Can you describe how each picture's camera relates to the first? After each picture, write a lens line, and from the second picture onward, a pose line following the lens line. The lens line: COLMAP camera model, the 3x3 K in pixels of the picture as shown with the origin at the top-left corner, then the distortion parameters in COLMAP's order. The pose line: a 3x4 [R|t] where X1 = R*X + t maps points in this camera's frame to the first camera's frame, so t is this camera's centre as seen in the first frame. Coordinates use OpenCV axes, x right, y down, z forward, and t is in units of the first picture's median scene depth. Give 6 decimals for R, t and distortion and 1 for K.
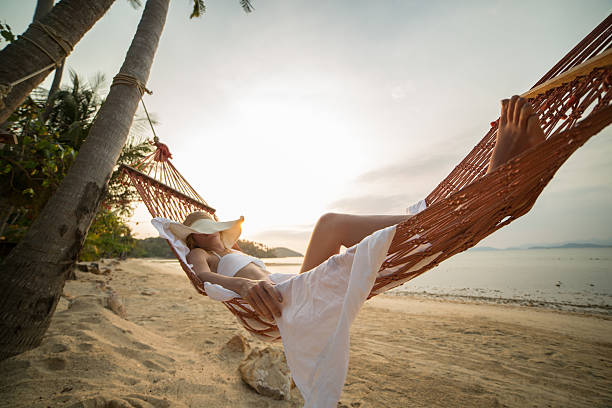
lens RADIAL K [[267.2, 0, 316.8], [0, 267.2, 201.1], [0, 0, 1]] dist [-0.098514, 0.040178]
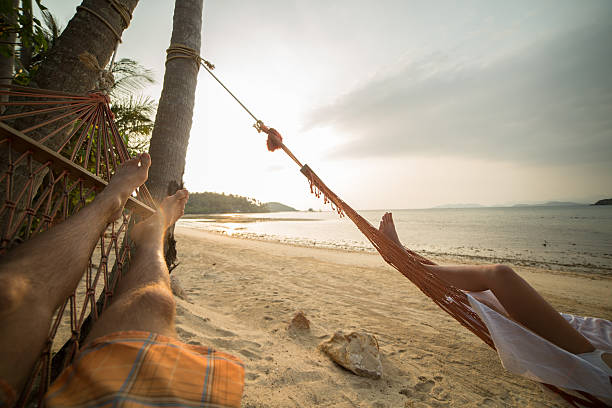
lens RADIAL K [[268.3, 0, 306.1], [0, 268.3, 203.2], [0, 0, 1]] dist [-0.094065, 0.040987]
pose [[0.999063, 0.000544, 0.043270, -0.504818], [-0.009096, 0.980223, 0.197686, -0.209804], [-0.042307, -0.197895, 0.979310, 0.045933]]
